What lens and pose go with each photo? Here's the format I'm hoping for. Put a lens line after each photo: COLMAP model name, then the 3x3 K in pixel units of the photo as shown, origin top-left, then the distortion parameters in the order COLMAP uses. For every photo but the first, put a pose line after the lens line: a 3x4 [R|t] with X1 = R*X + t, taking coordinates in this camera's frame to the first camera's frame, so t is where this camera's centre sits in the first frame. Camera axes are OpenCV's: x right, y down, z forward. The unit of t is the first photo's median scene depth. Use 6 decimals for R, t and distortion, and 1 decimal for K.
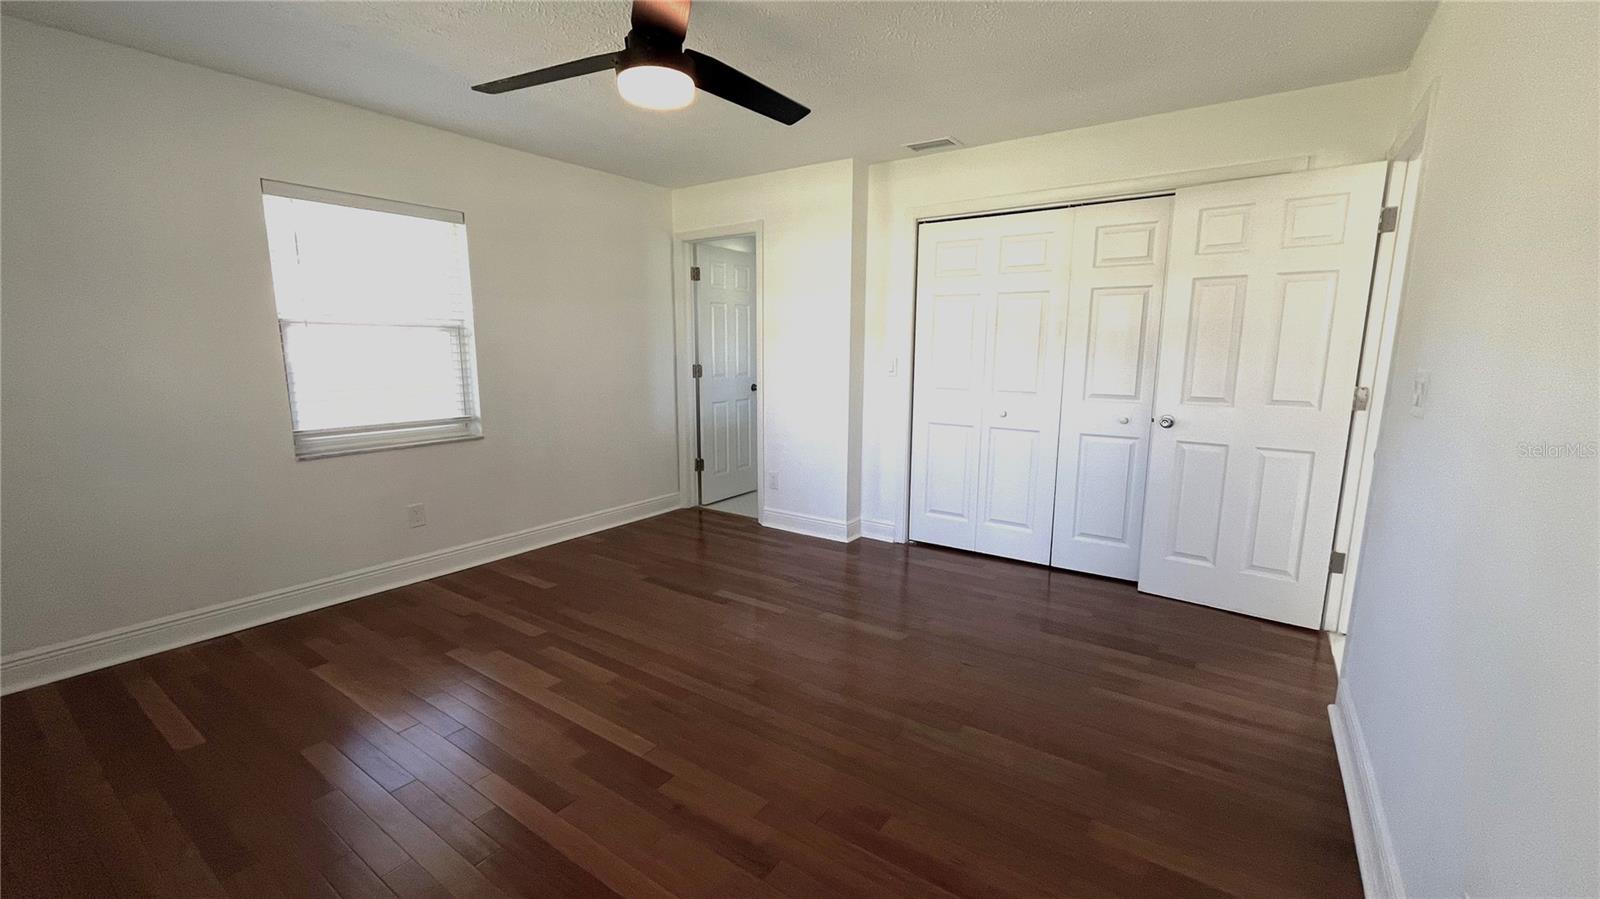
lens RADIAL K [[653.7, 0, 804.8], [0, 653.7, 448.3], [0, 0, 1]] dist [0.000311, -0.000030]
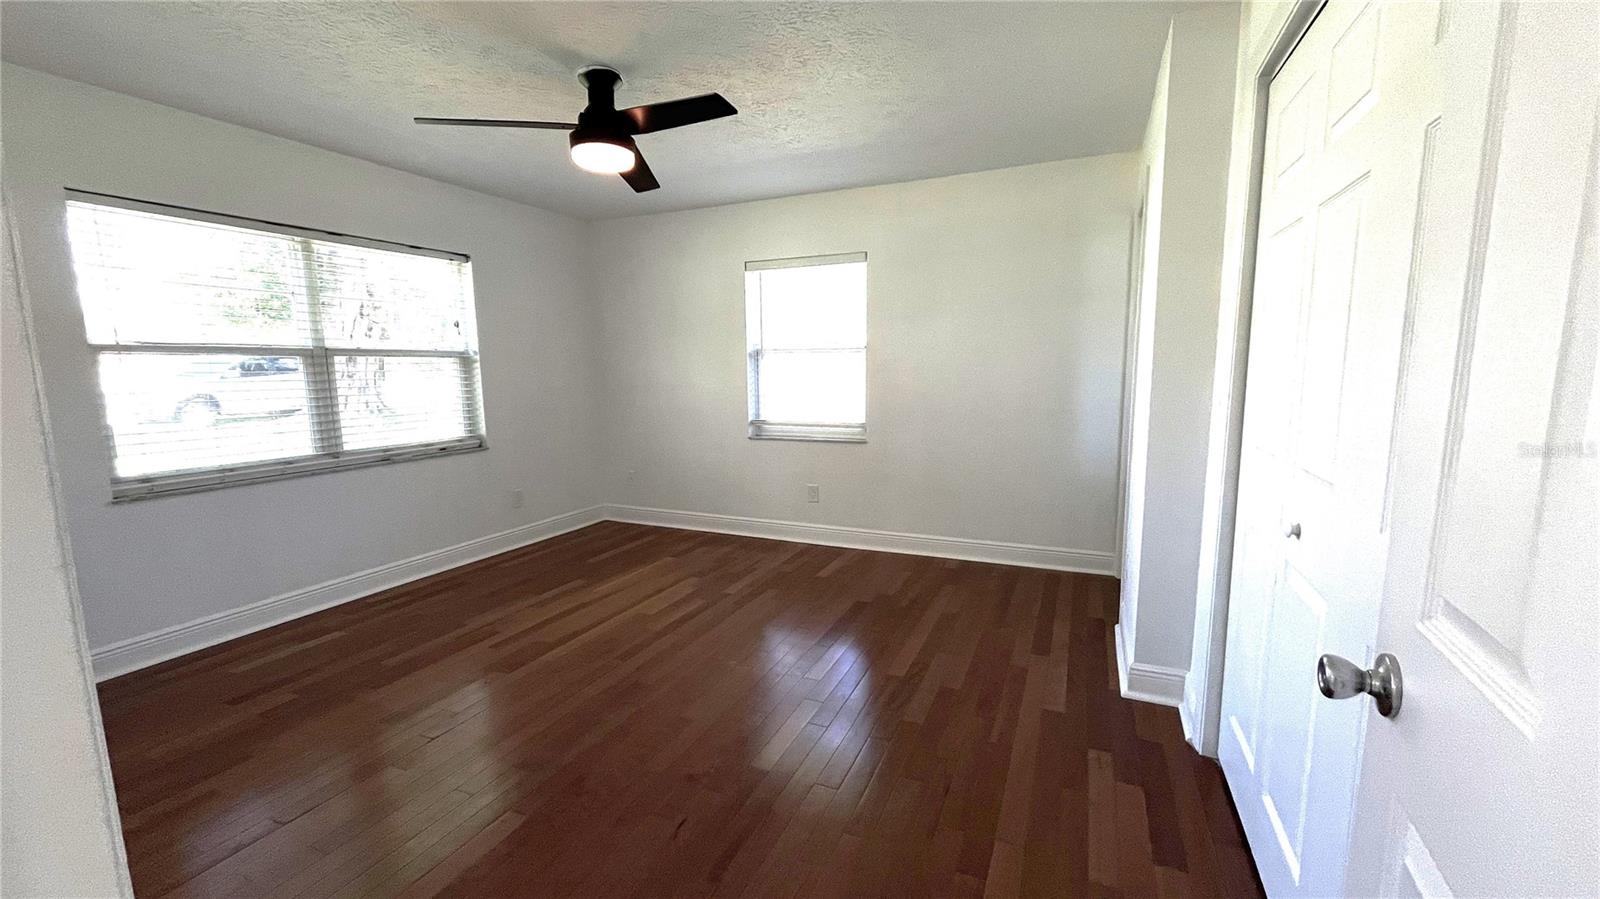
lens RADIAL K [[640.0, 0, 800.0], [0, 640.0, 449.5], [0, 0, 1]] dist [0.000183, 0.000016]
pose [[0.194270, 0.115522, -0.974122, 0.621875], [-0.148265, 0.985091, 0.087255, -0.089049], [0.969679, 0.127478, 0.208501, 0.674607]]
